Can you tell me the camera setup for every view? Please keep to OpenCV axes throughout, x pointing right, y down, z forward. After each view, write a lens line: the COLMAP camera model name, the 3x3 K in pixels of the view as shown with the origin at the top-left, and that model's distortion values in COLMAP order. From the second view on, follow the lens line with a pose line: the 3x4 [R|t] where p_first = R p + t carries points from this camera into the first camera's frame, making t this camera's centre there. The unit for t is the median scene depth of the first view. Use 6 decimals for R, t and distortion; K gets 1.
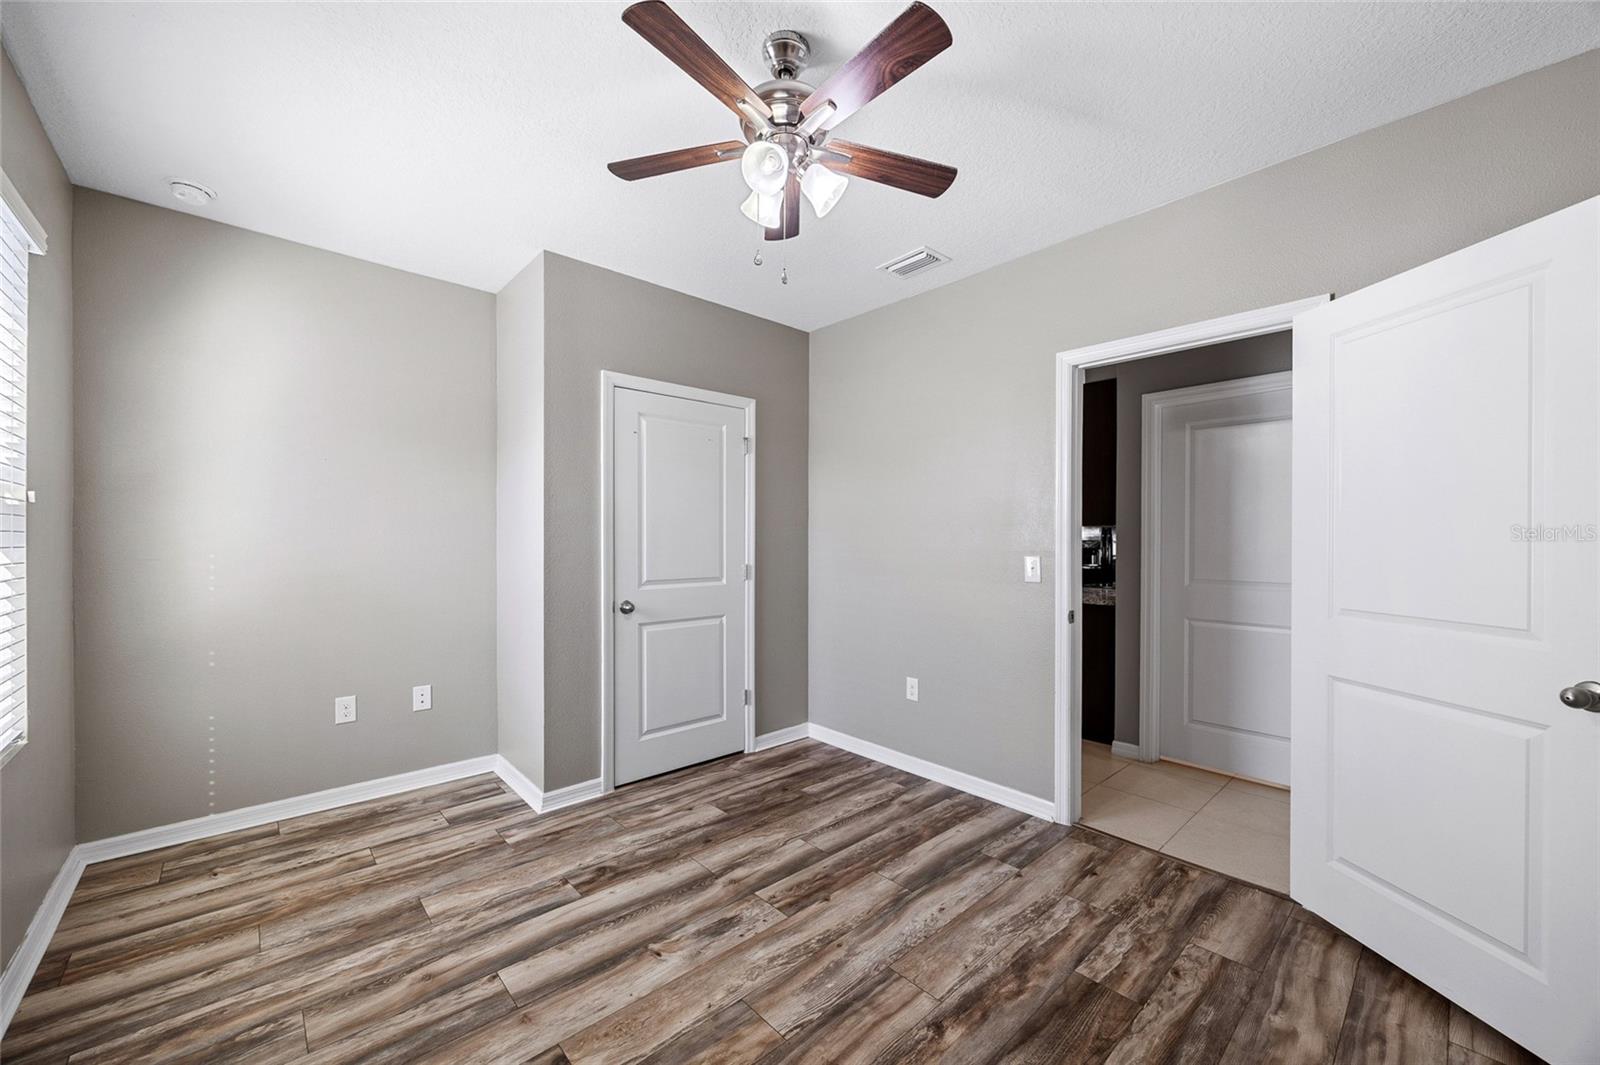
lens RADIAL K [[606.3, 0, 808.9], [0, 606.3, 535.7], [0, 0, 1]] dist [-0.001959, 0.000060]
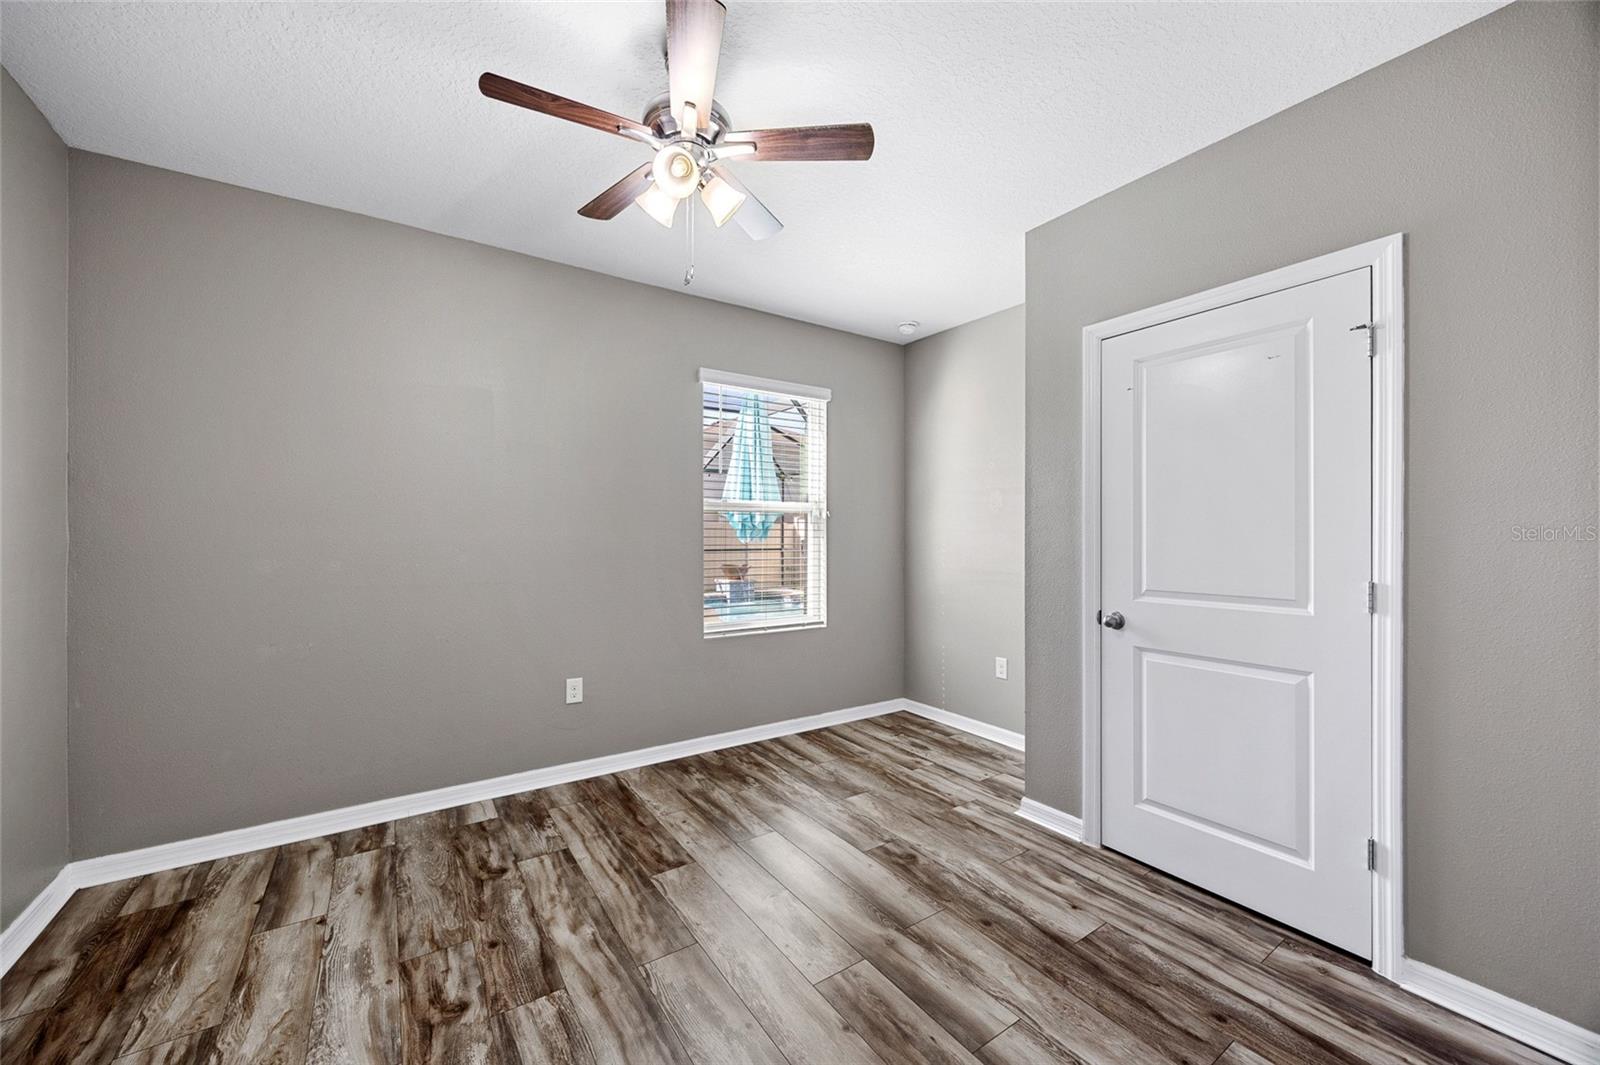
lens RADIAL K [[606.3, 0, 804.2], [0, 606.3, 529.7], [0, 0, 1]] dist [-0.001959, 0.000060]
pose [[-0.142557, -0.011802, -0.989716, 0.633246], [0.005806, 0.999902, -0.012760, 0.012644], [0.989769, -0.007566, -0.142475, 0.883052]]
